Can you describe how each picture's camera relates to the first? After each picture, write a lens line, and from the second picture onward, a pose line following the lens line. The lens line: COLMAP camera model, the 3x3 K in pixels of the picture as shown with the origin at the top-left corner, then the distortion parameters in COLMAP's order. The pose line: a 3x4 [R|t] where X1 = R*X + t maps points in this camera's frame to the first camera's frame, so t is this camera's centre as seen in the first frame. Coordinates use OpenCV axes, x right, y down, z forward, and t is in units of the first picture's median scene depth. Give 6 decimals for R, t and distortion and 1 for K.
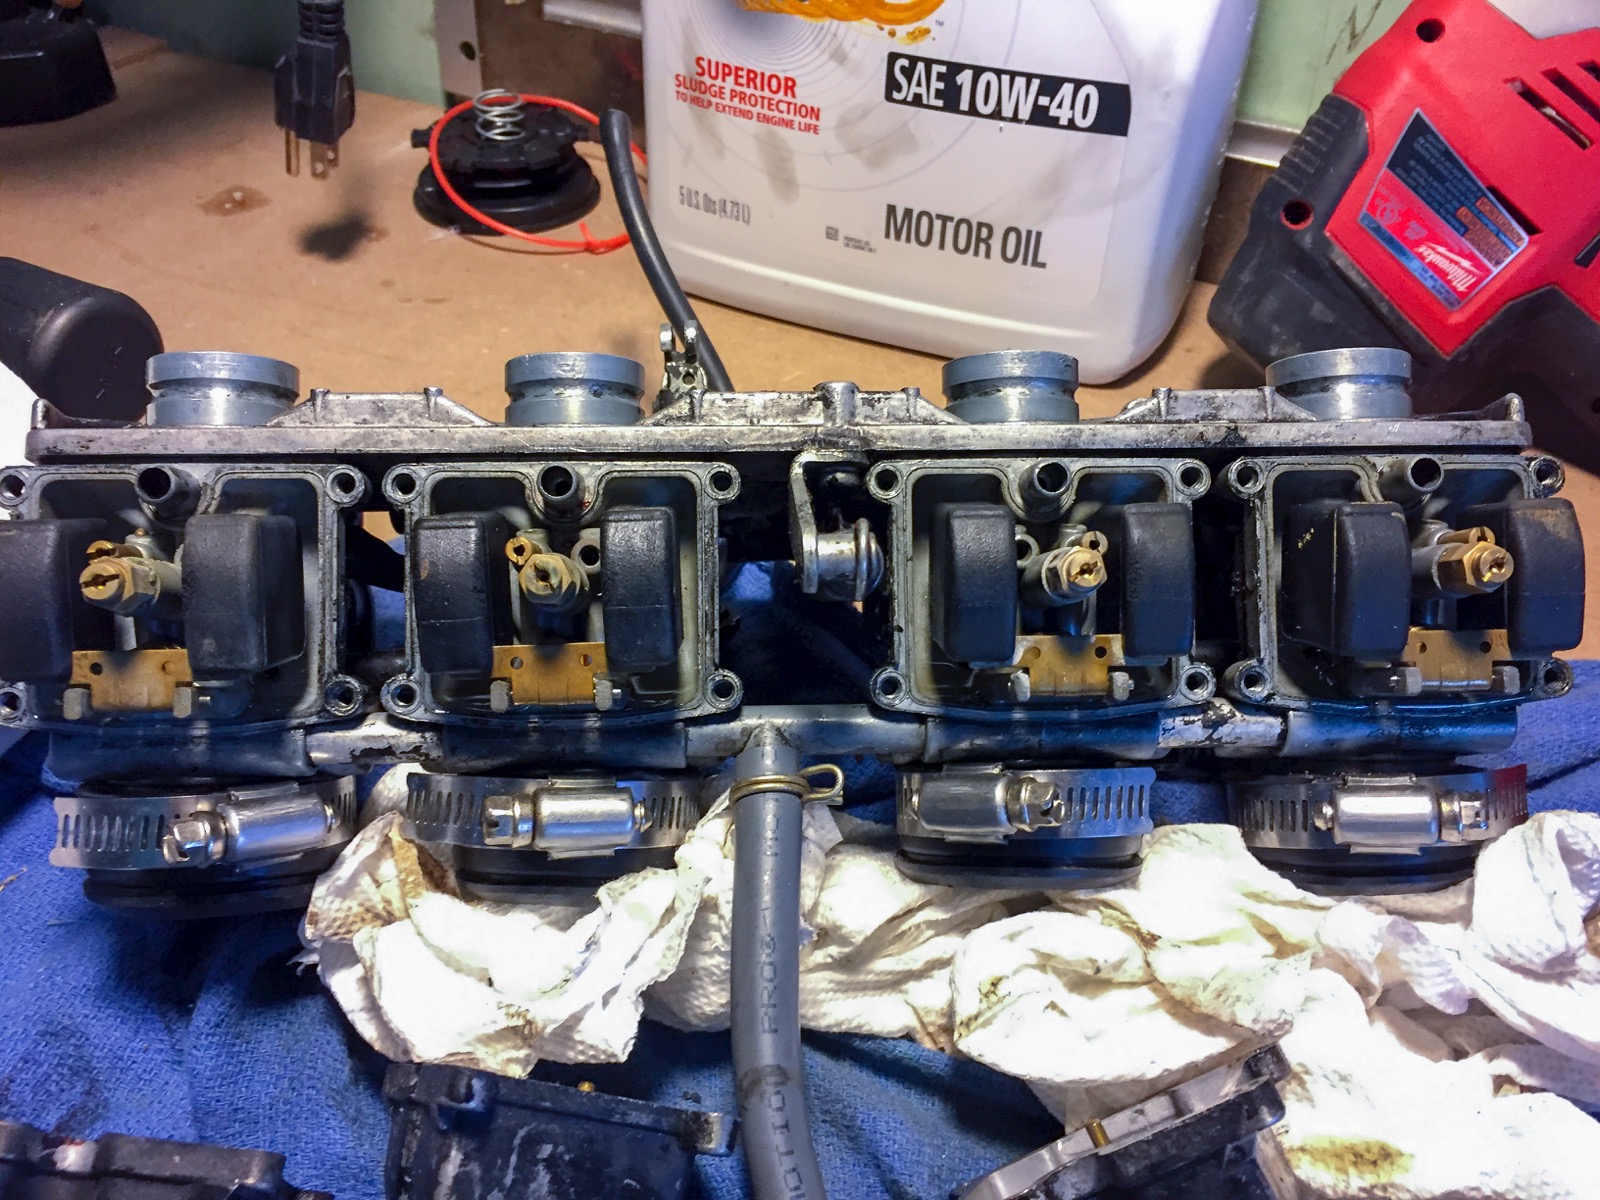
lens RADIAL K [[1370.0, 0, 800.0], [0, 1370.0, 600.0], [0, 0, 1]] dist [0.071175, -0.115954]
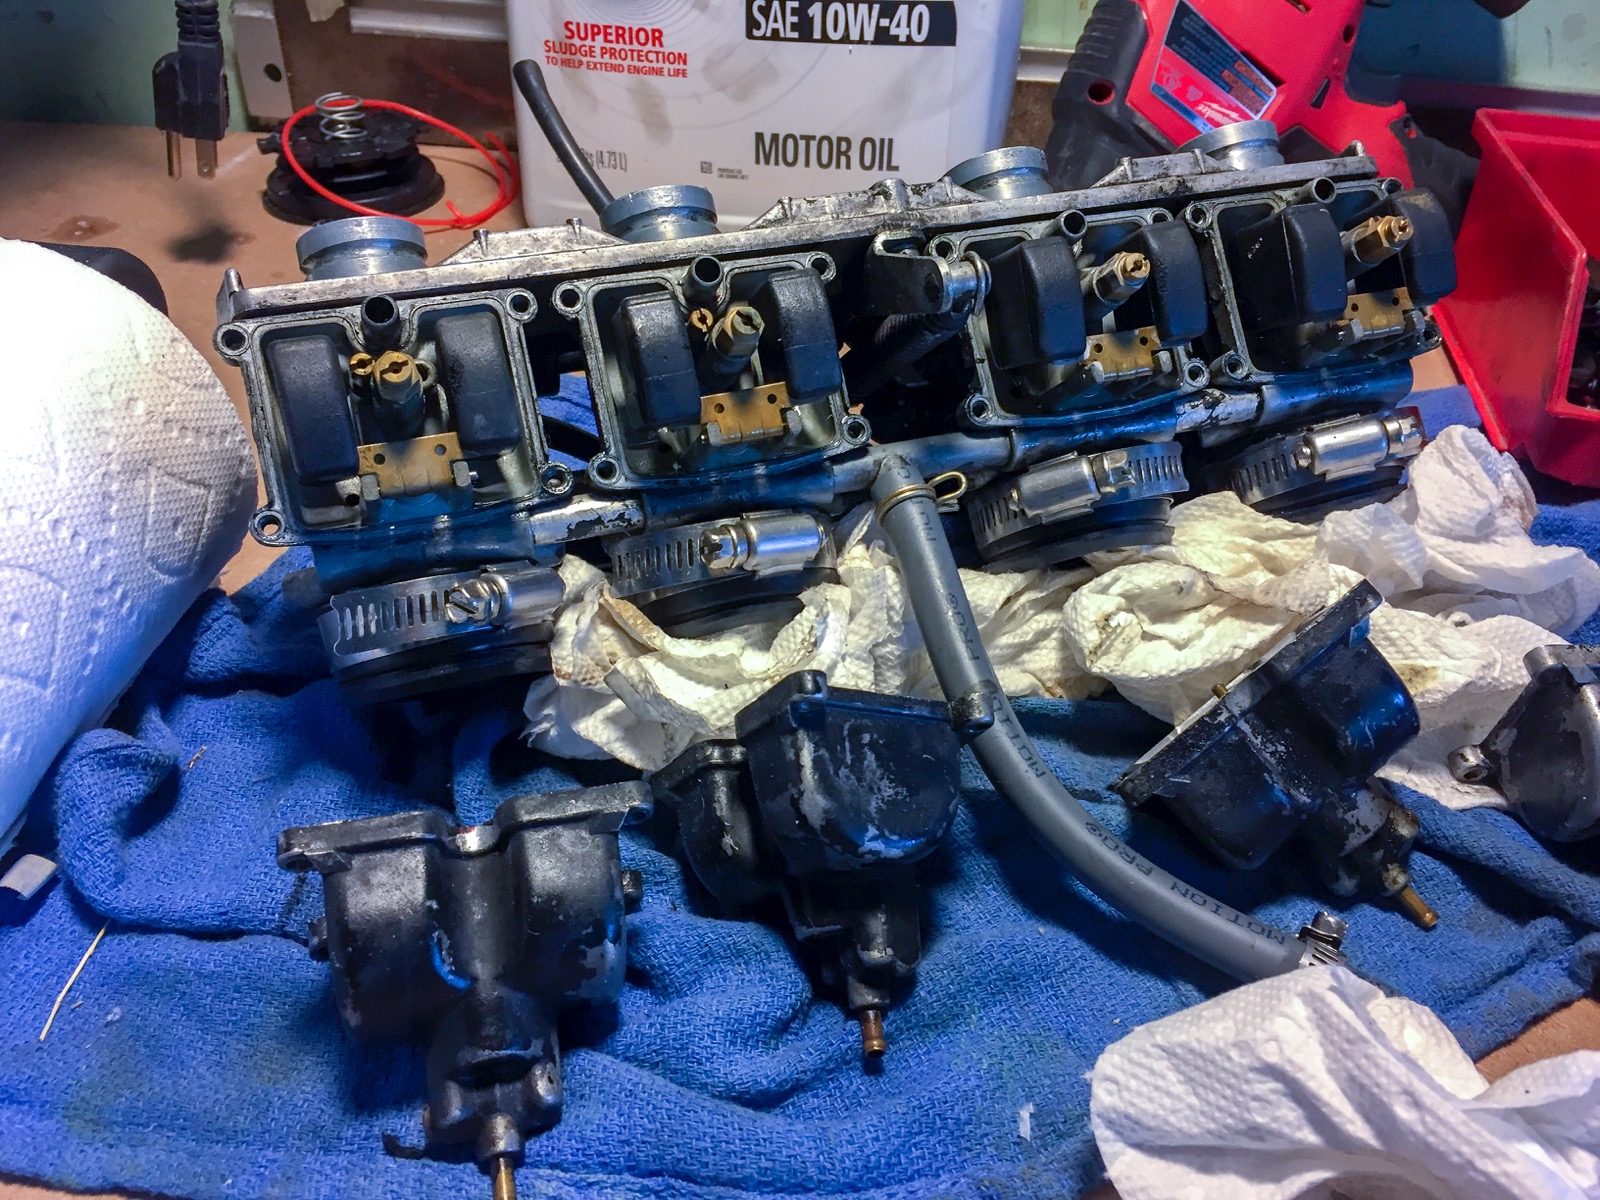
lens RADIAL K [[1370.0, 0, 800.0], [0, 1370.0, 600.0], [0, 0, 1]] dist [0.071175, -0.115954]
pose [[0.960469, -0.177266, 0.214653, -0.376637], [0.186894, 0.982055, -0.025257, 0.225897], [-0.206324, 0.064376, 0.976364, -0.174292]]
